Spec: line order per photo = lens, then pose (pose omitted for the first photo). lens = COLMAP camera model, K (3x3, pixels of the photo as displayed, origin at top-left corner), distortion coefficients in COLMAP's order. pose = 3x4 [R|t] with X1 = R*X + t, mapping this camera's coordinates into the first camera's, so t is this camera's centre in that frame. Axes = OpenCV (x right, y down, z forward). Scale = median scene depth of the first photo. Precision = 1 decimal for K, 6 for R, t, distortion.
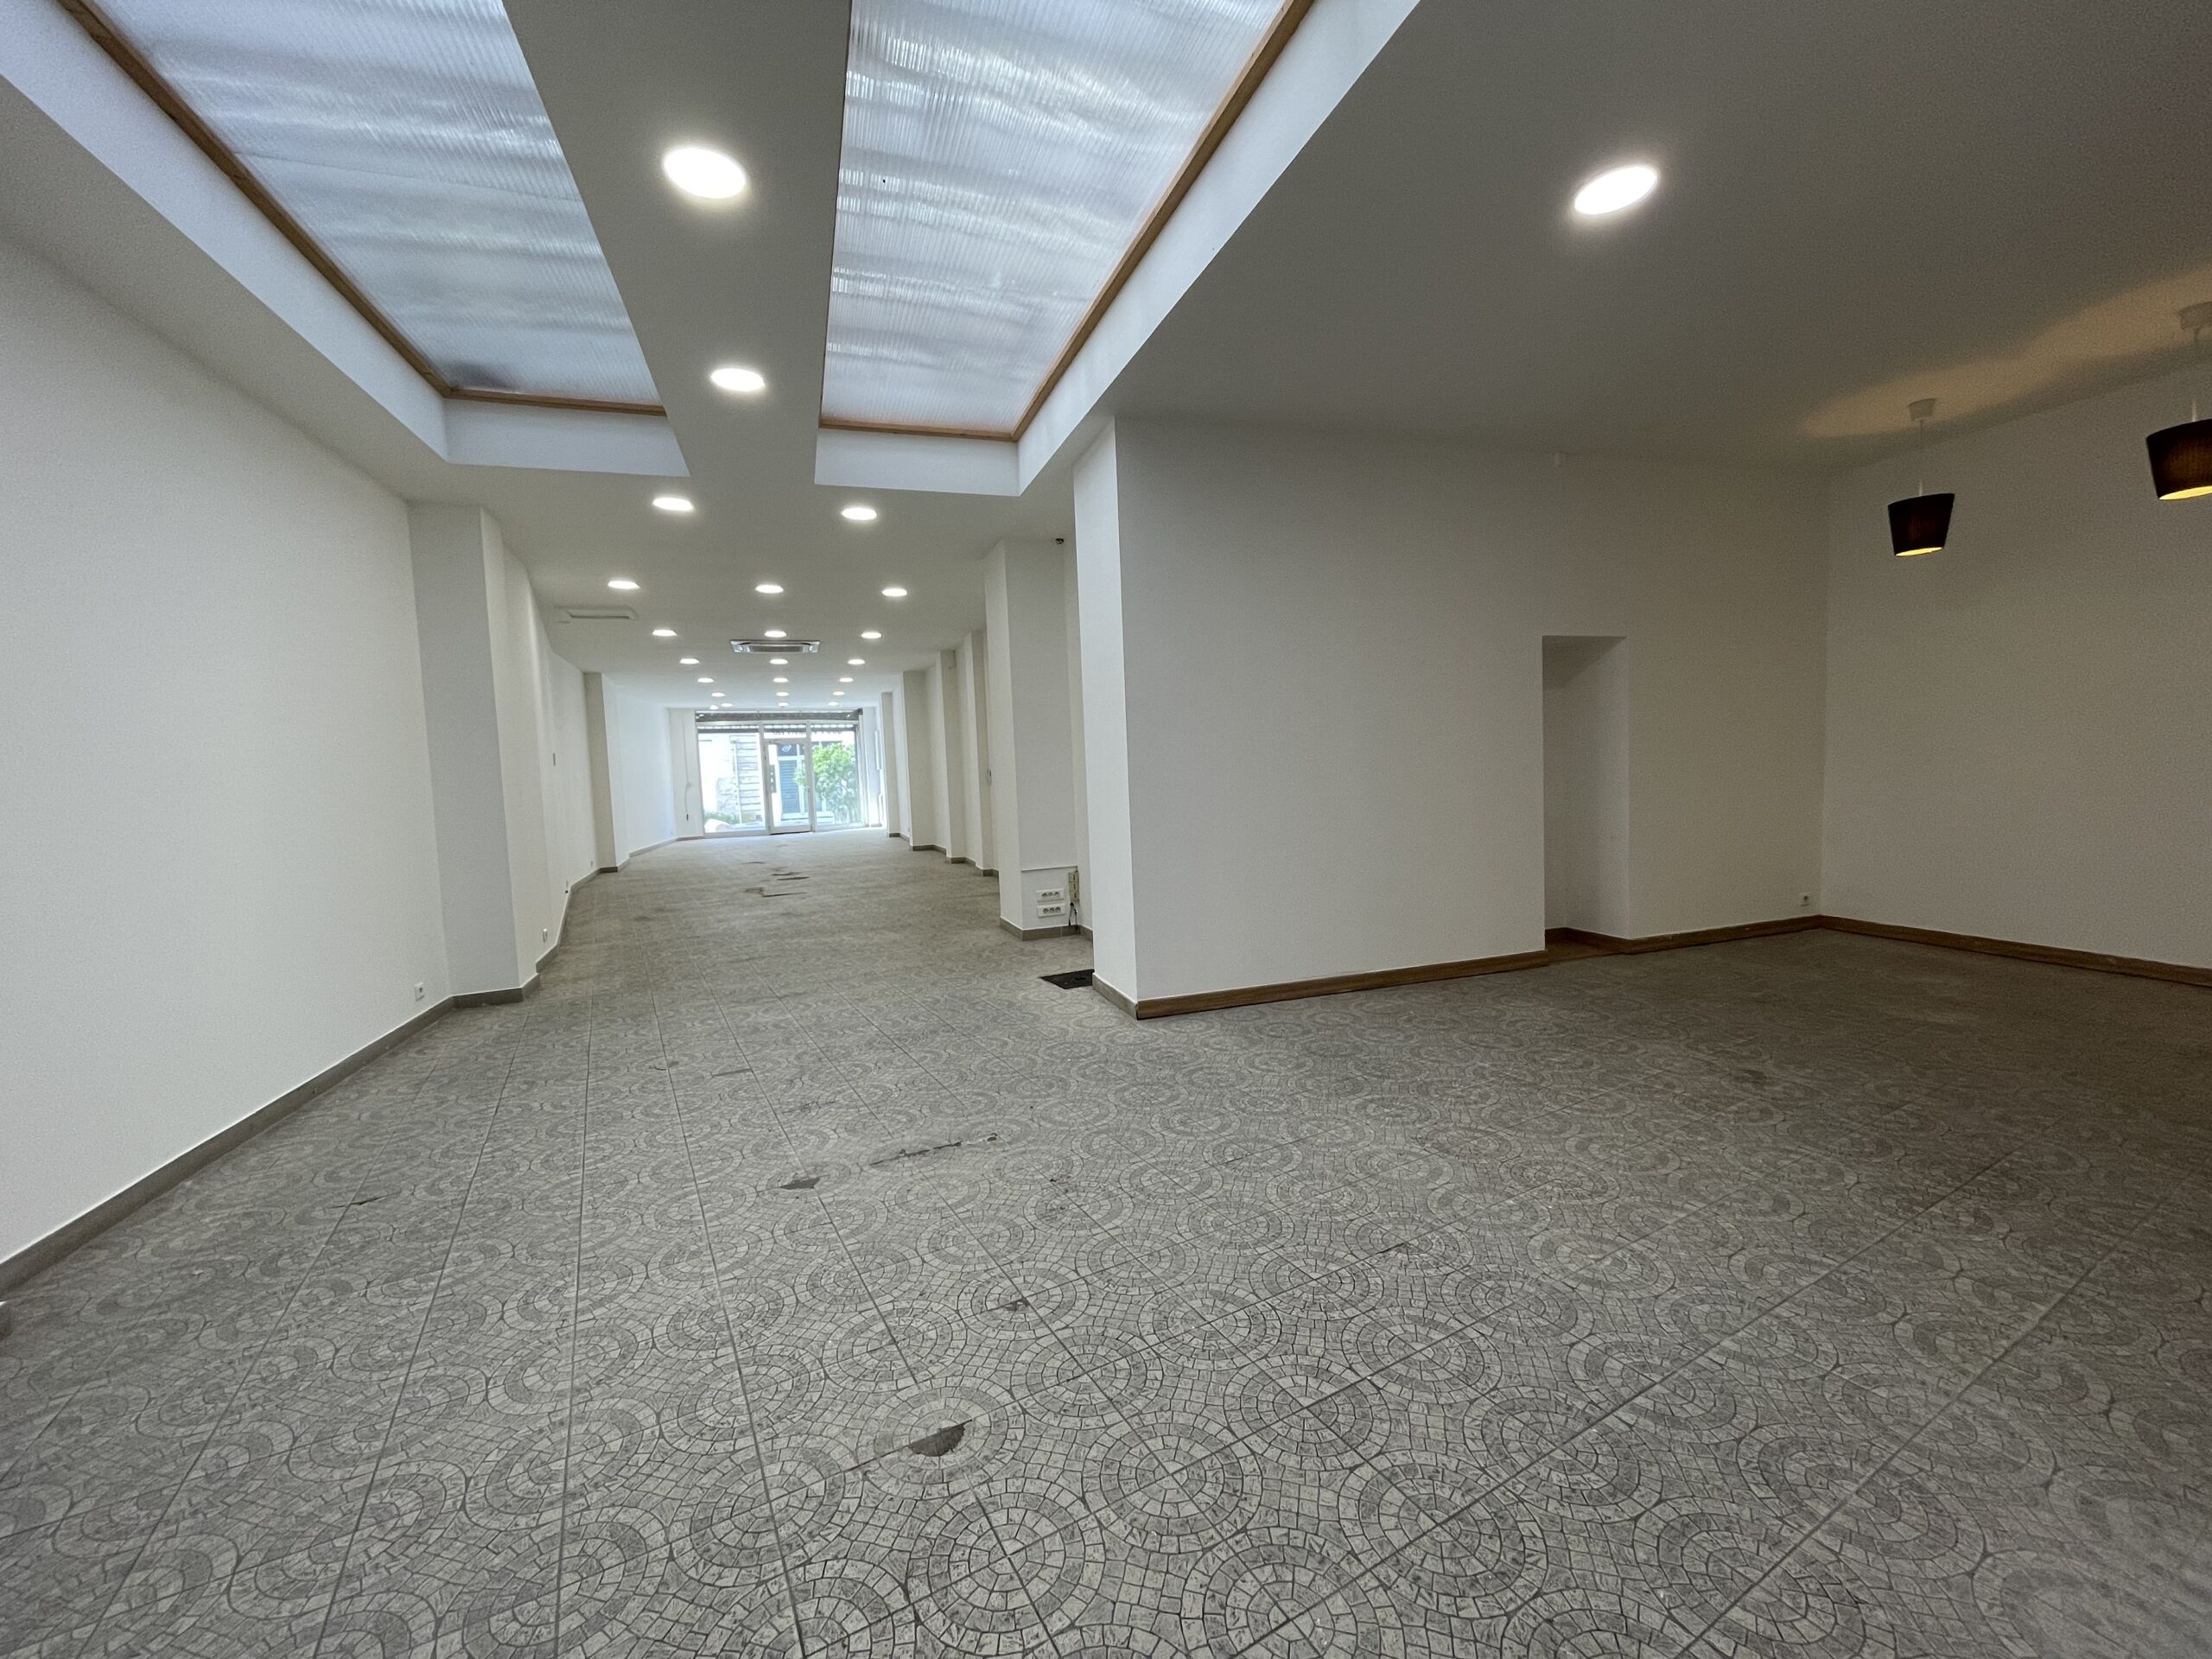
lens RADIAL K [[886.3, 0, 1083.9], [0, 886.3, 830.7], [0, 0, 1]] dist [-0.003926, 0.001908]
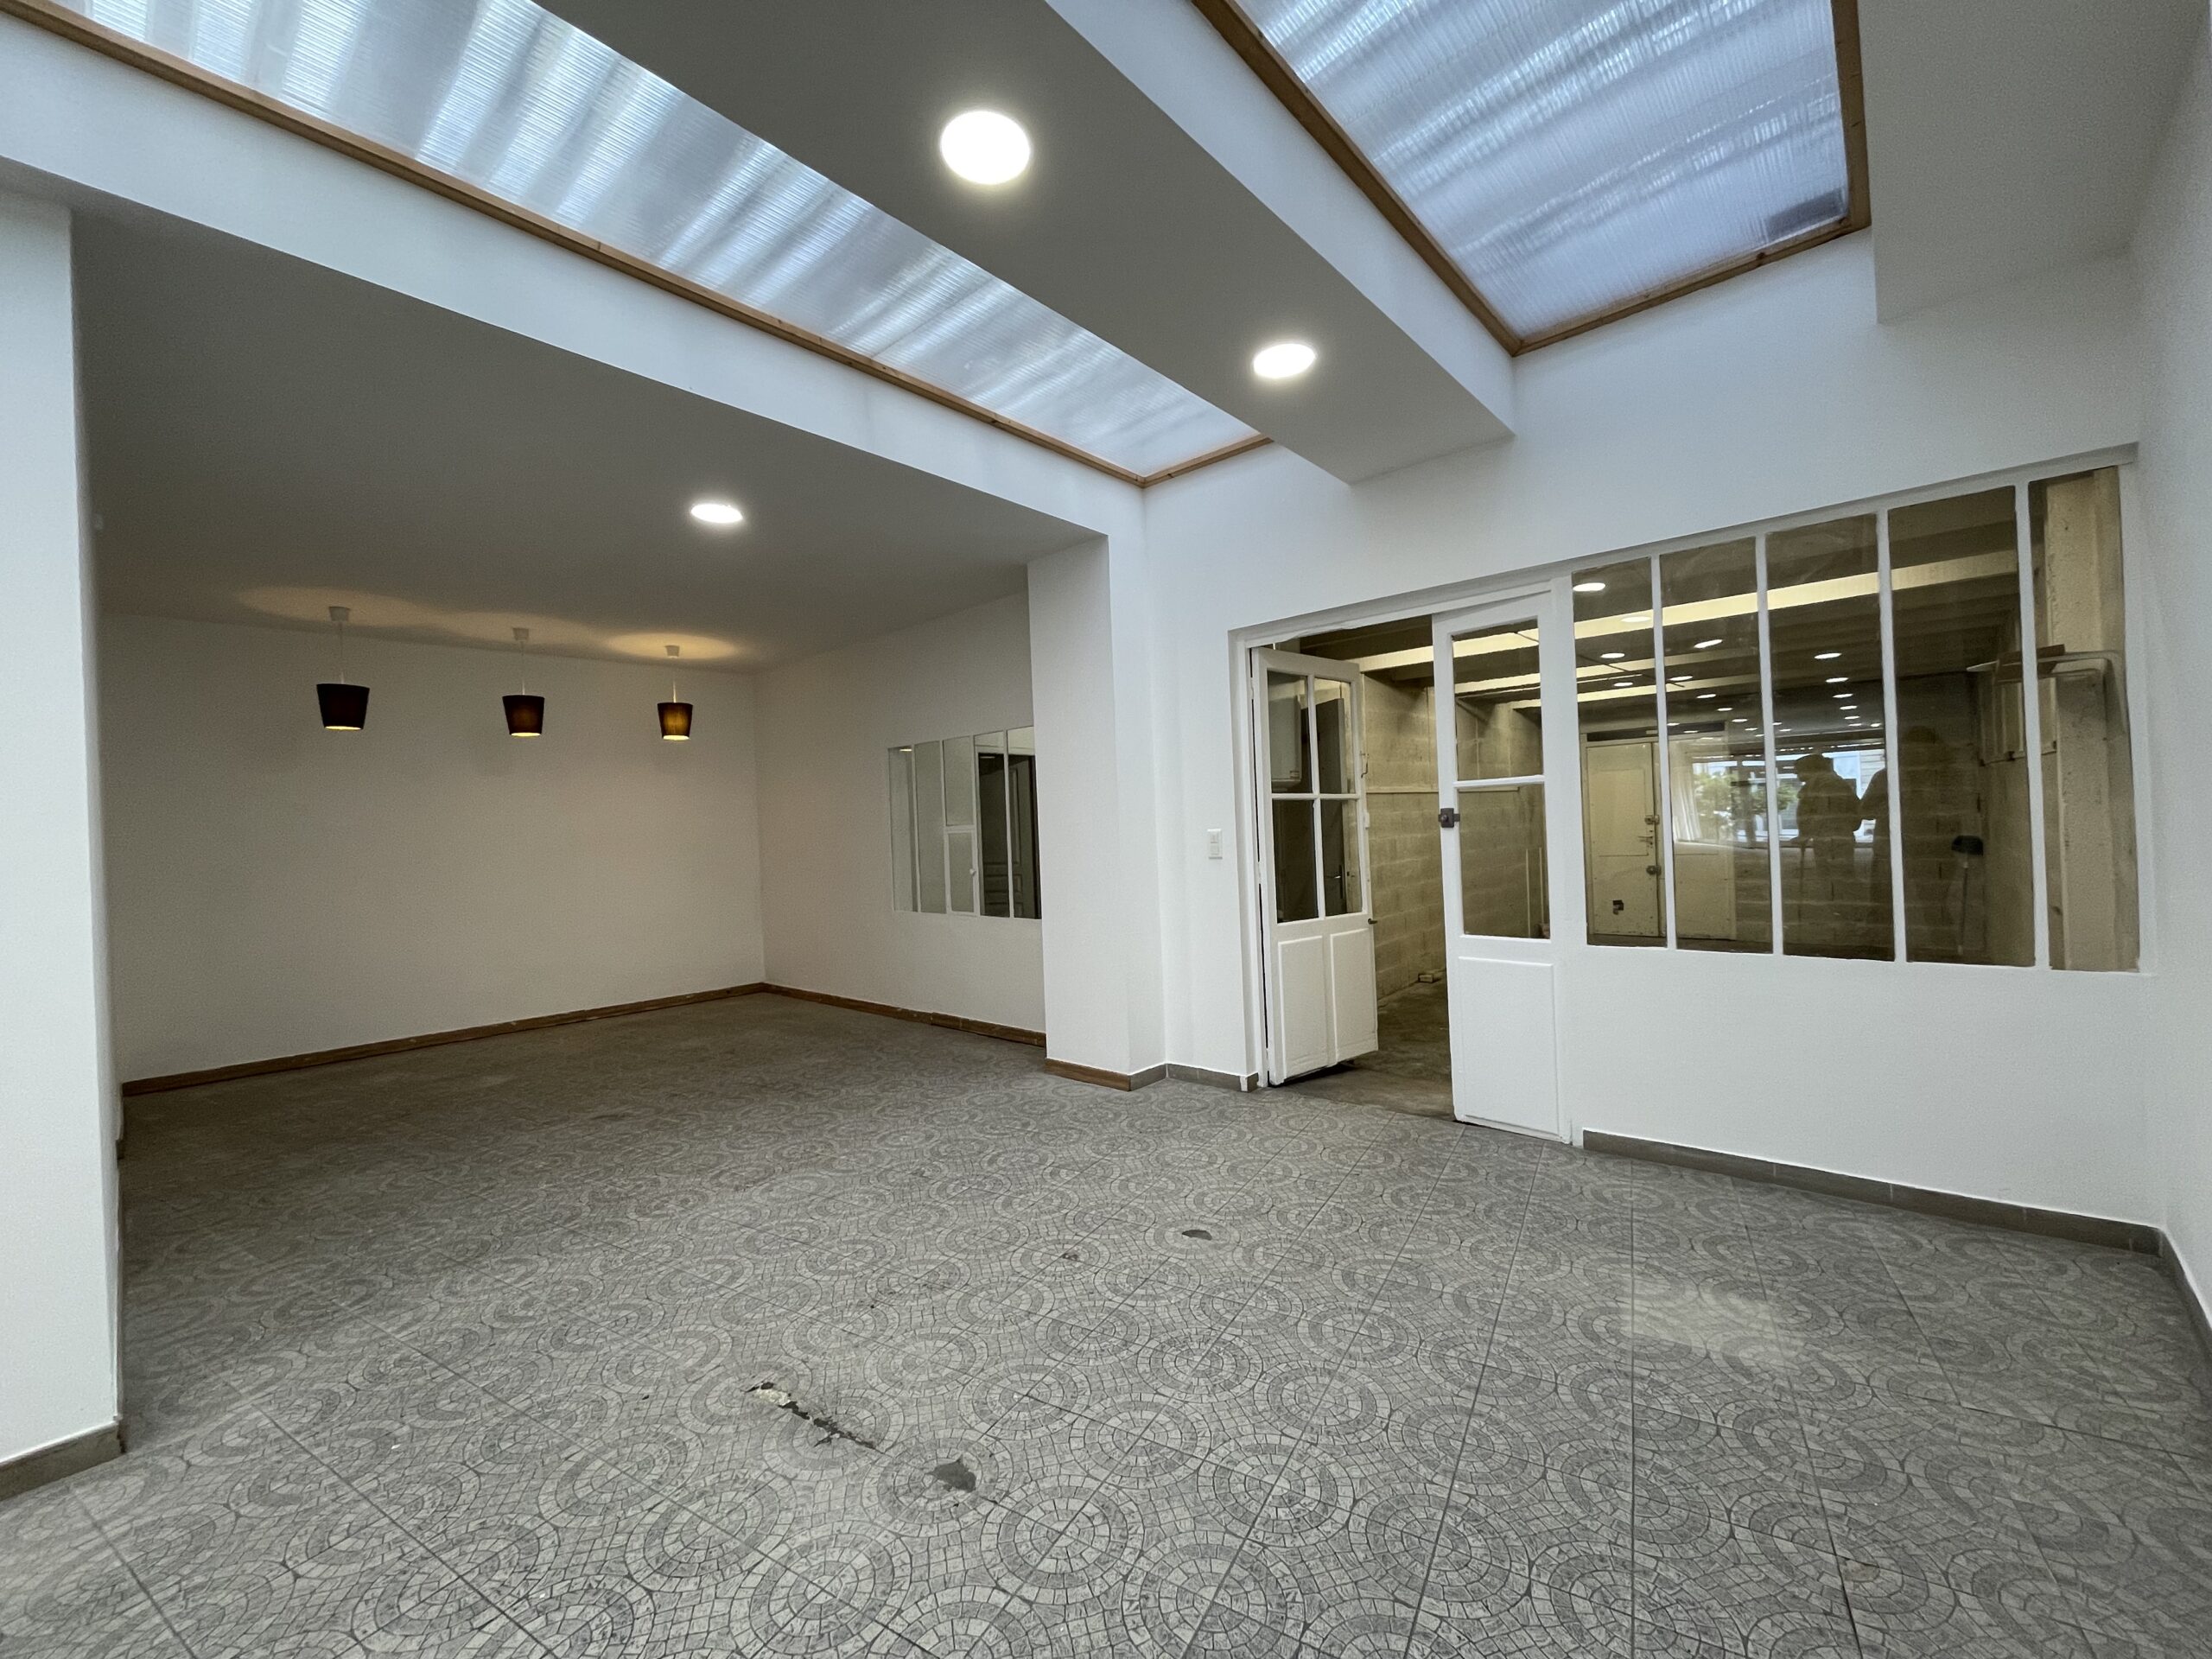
lens RADIAL K [[886.3, 0, 1106.0], [0, 886.3, 827.2], [0, 0, 1]] dist [-0.003926, 0.001908]
pose [[-0.506342, 0.063865, 0.859965, -0.994502], [0.123783, 0.992309, -0.000811, -0.082559], [-0.853403, 0.106038, -0.510353, 1.194699]]
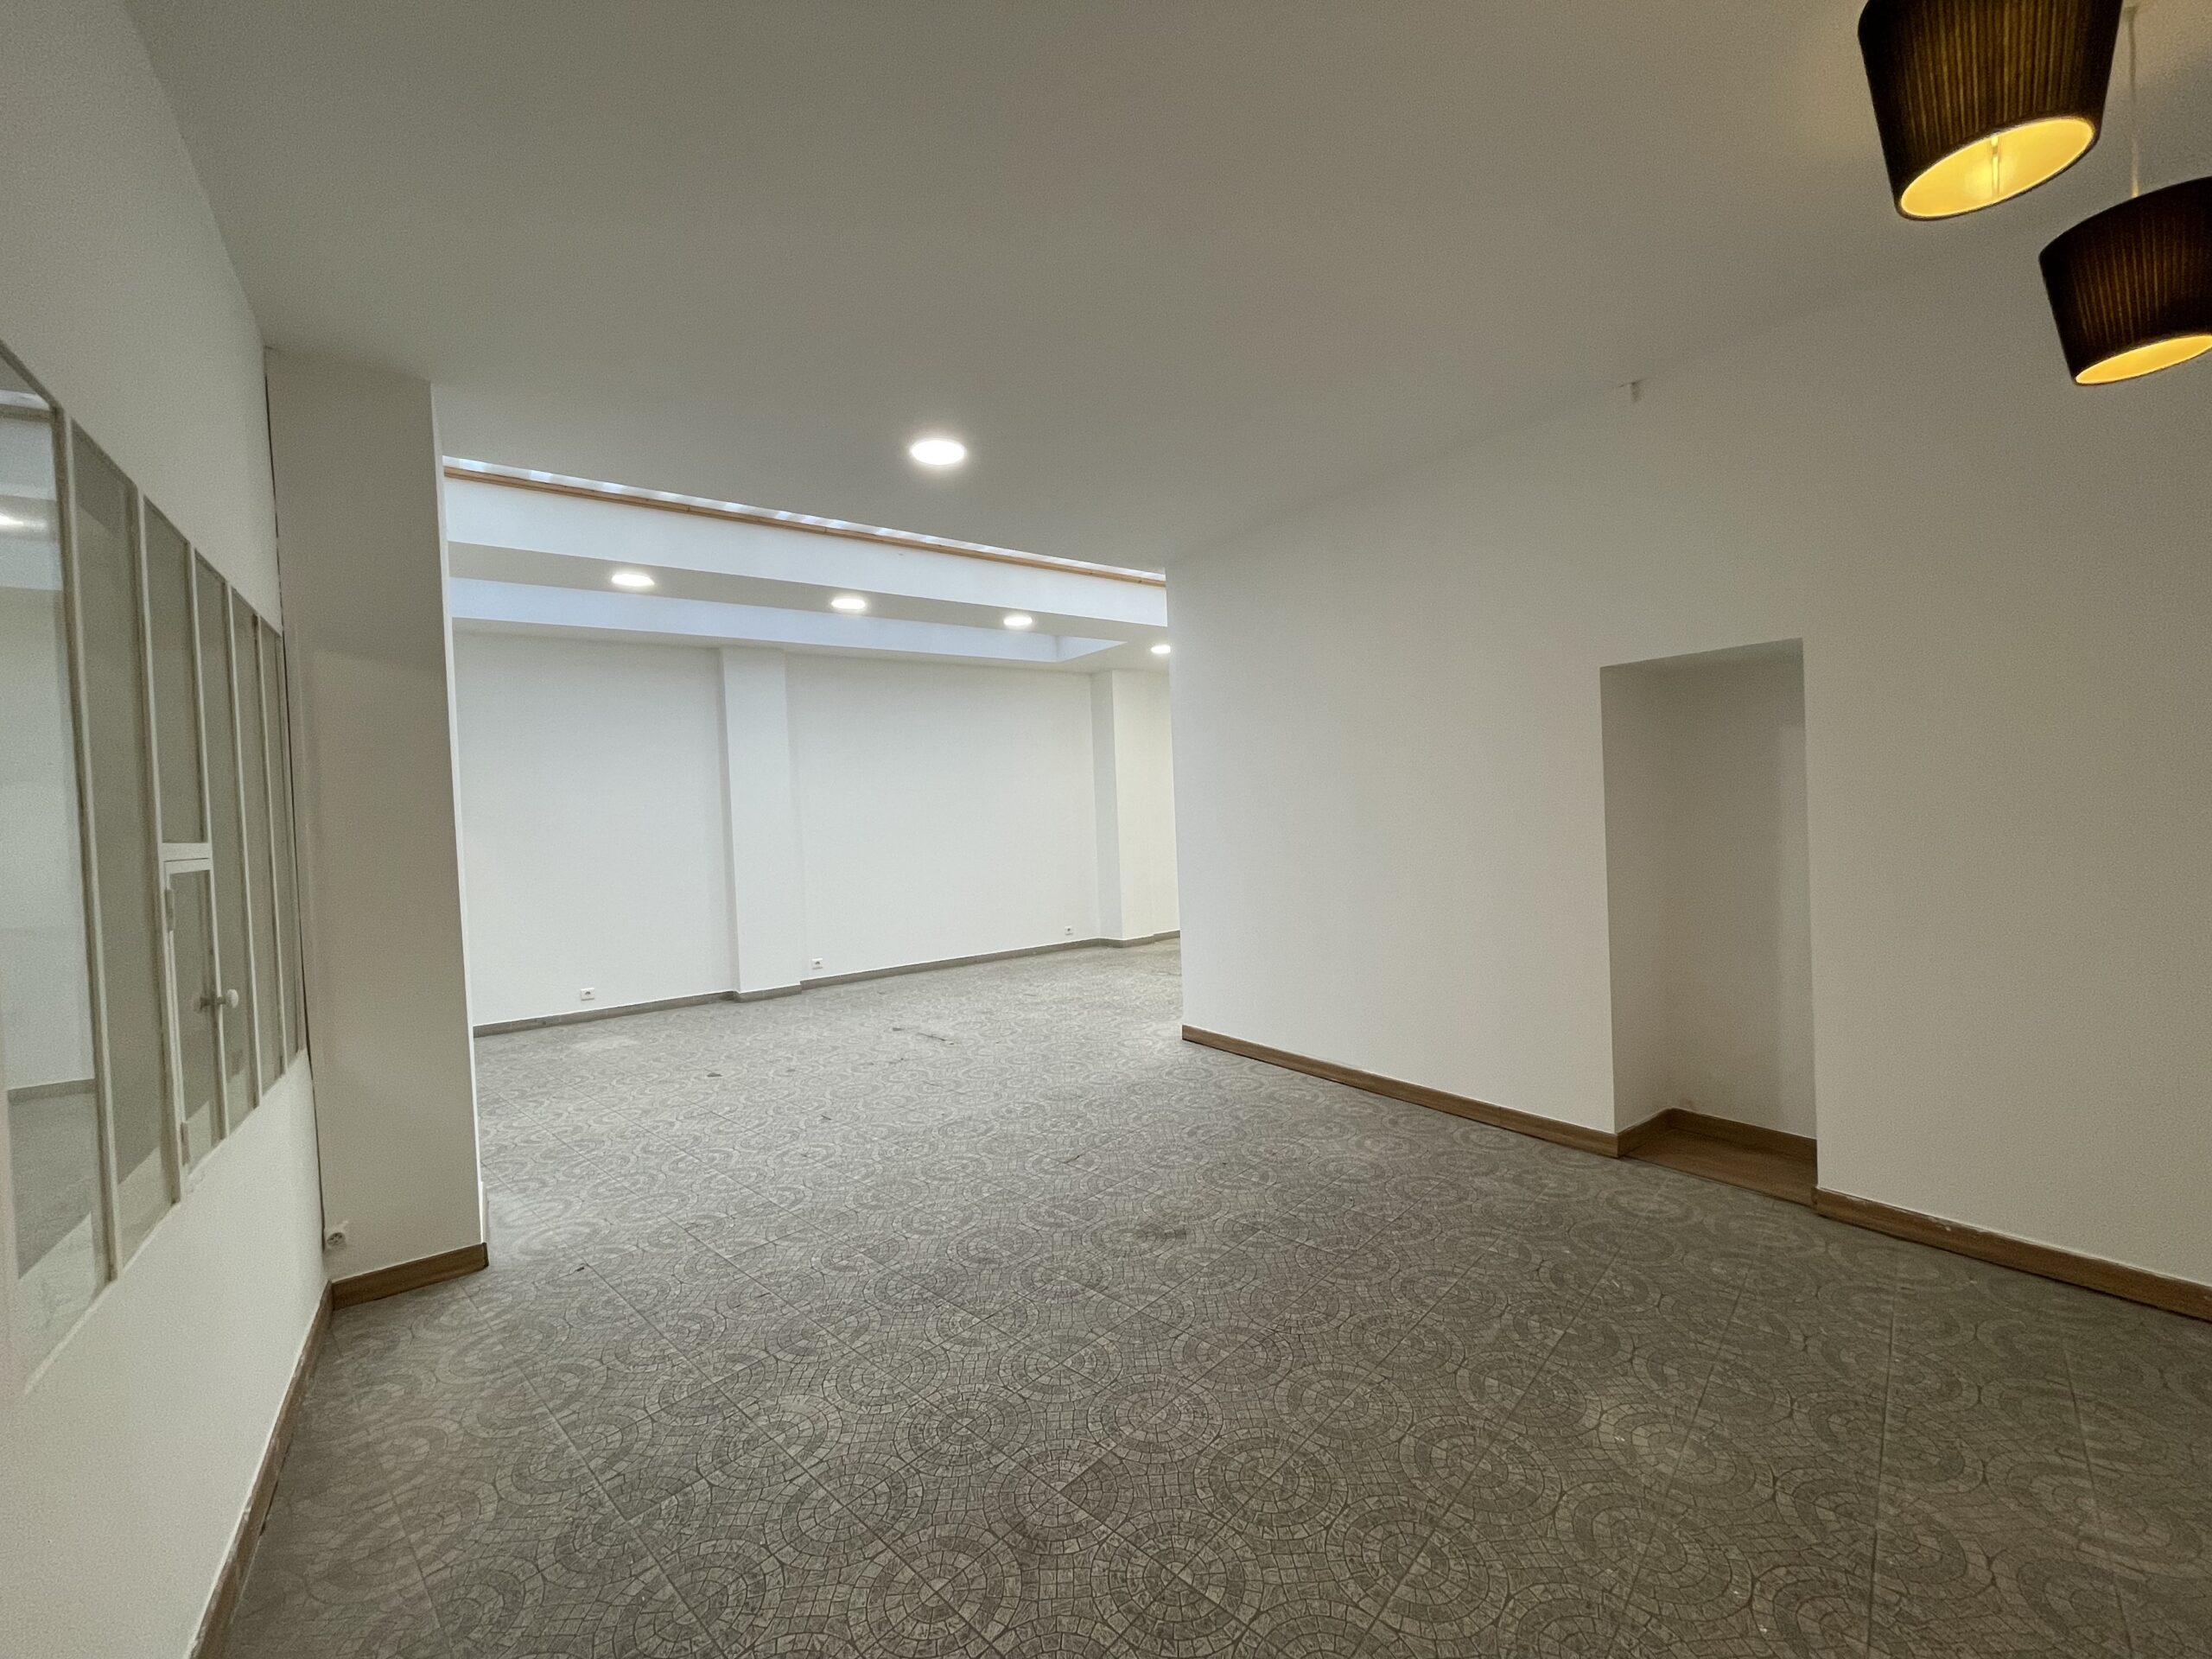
lens RADIAL K [[886.3, 0, 1096.1], [0, 886.3, 824.1], [0, 0, 1]] dist [-0.003926, 0.001908]
pose [[0.307379, 0.039732, -0.950757, 1.879388], [-0.037061, 0.998870, 0.029761, -0.187458], [0.950865, 0.026089, 0.308504, 0.778723]]
